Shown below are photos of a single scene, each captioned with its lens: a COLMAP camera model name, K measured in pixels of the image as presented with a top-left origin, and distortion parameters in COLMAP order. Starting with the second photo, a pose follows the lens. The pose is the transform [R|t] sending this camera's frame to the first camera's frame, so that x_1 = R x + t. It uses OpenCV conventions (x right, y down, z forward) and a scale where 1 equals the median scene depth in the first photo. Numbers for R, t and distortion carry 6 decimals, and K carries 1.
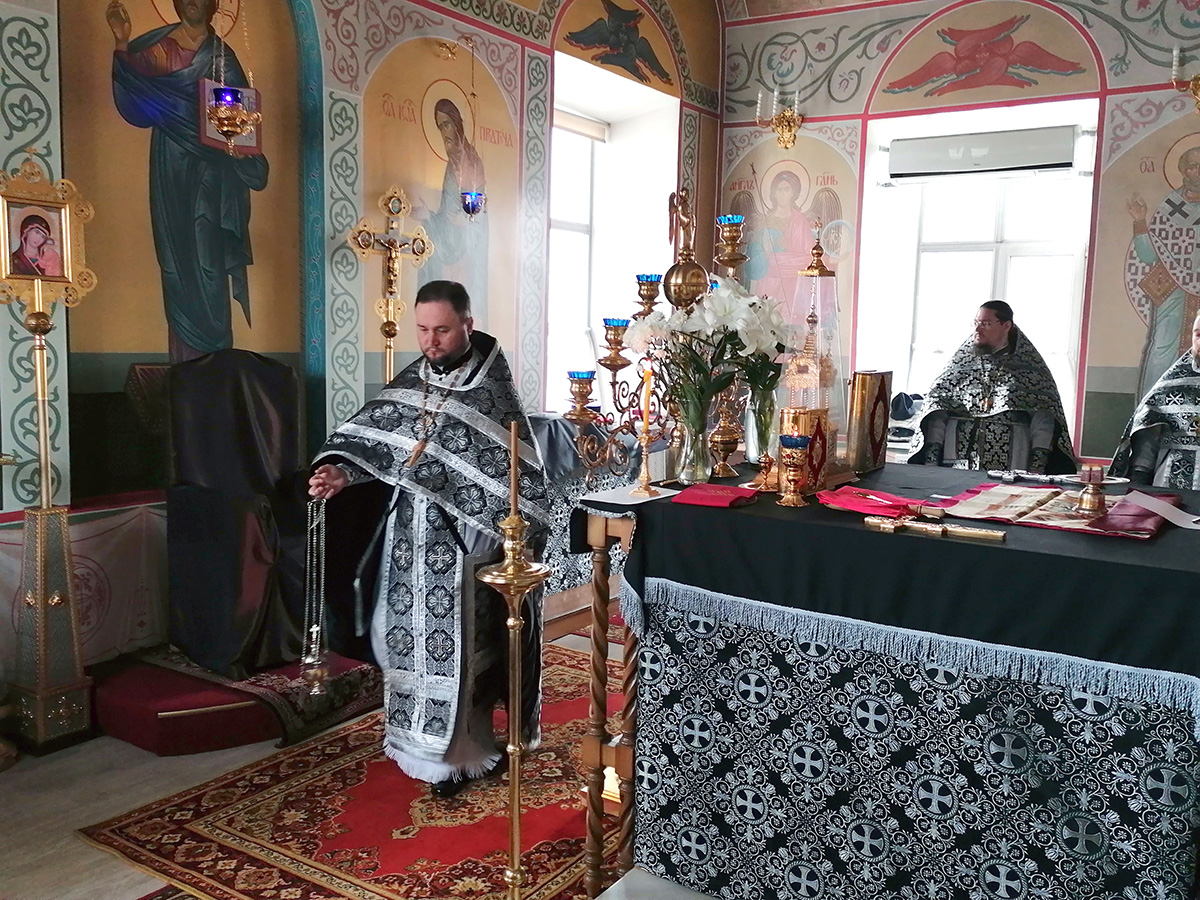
lens RADIAL K [[1033.1, 0, 600.0], [0, 1033.1, 450.0], [0, 0, 1]] dist [0.114684, -0.148081]
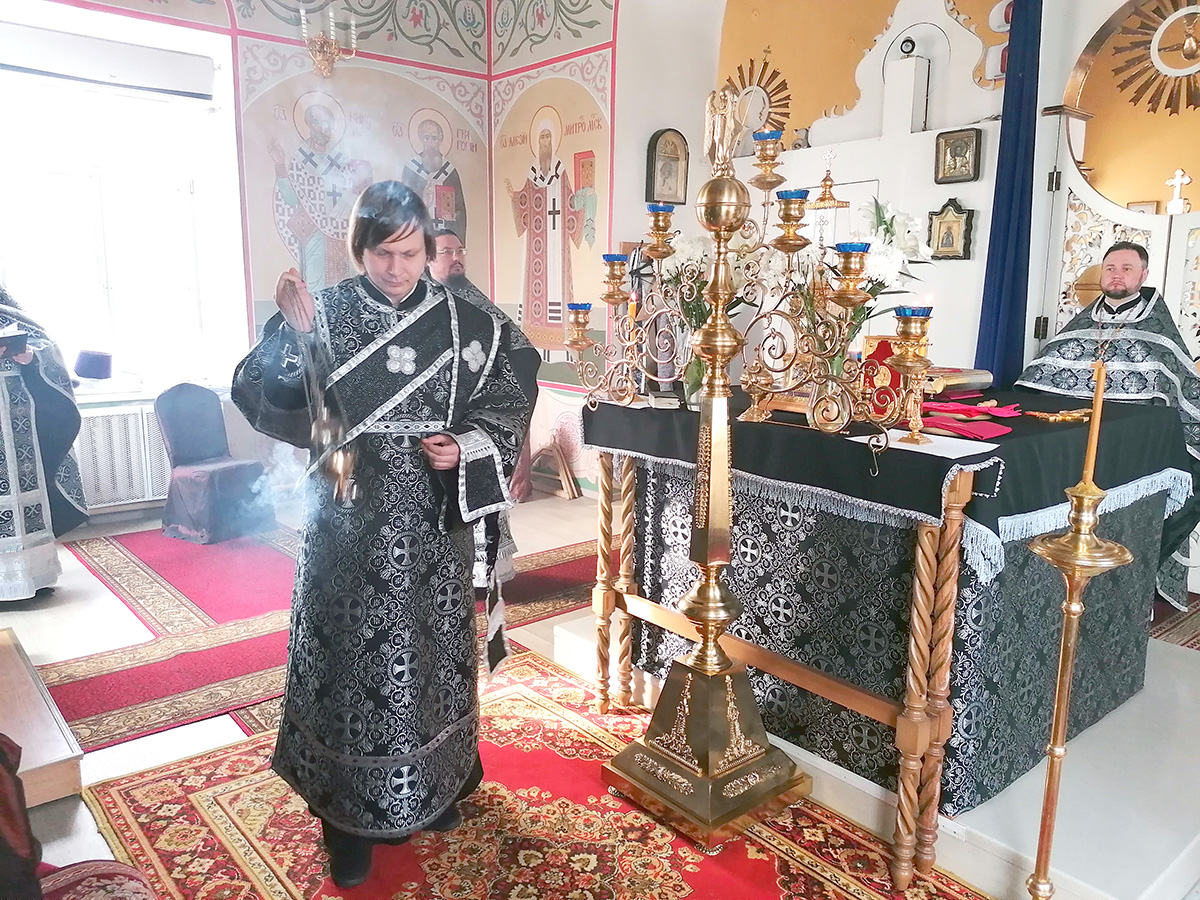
lens RADIAL K [[897.9, 0, 603.9], [0, 897.9, 437.3], [0, 0, 1]] dist [0.084514, -0.102623]
pose [[0.283043, -0.167383, 0.944389, -0.324337], [0.104754, 0.984158, 0.143036, -0.040117], [-0.953370, 0.058443, 0.296093, 0.419635]]
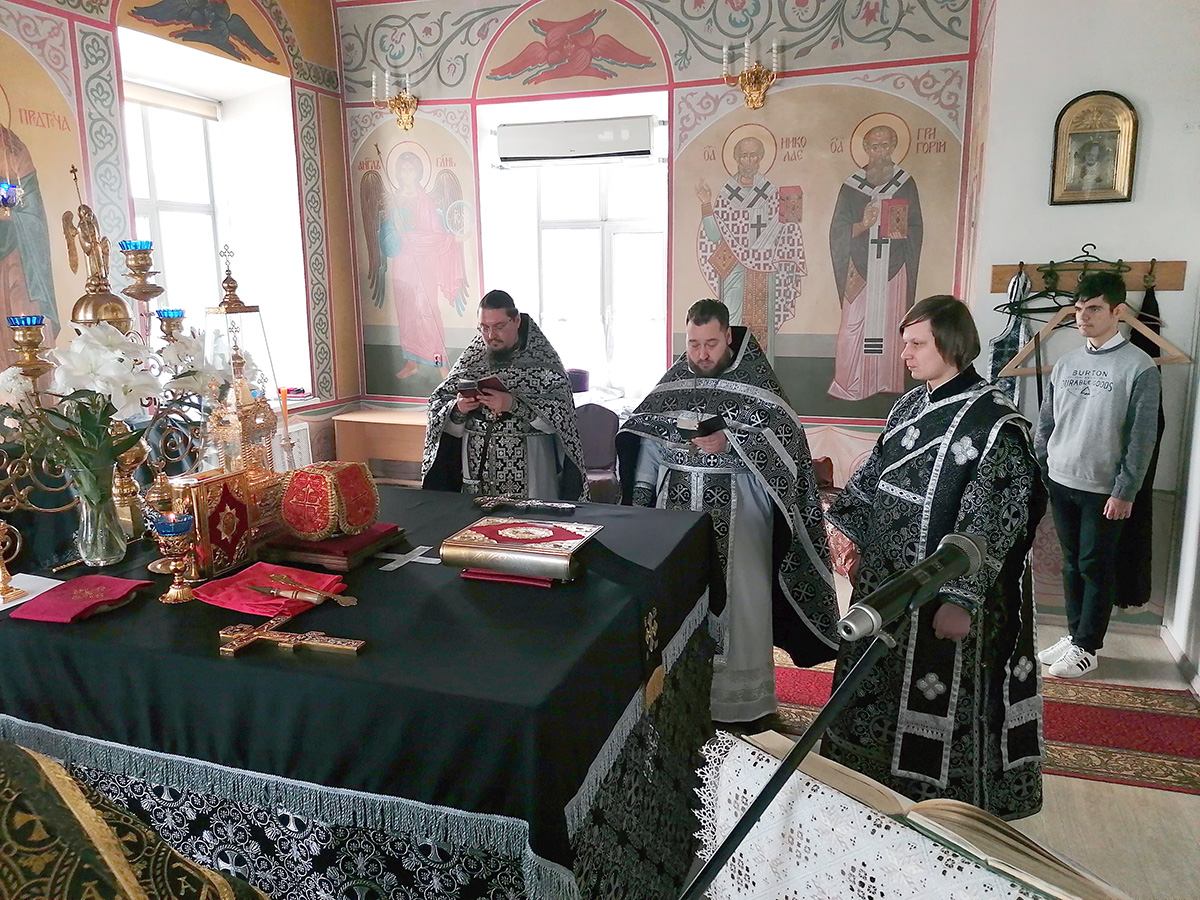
lens RADIAL K [[887.0, 0, 580.3], [0, 887.0, 460.7], [0, 0, 1]] dist [0.082564, -0.116739]
pose [[0.966472, -0.082620, 0.243117, 0.121505], [0.061499, 0.993743, 0.093232, -0.039494], [-0.249298, -0.075155, 0.965506, 0.079711]]
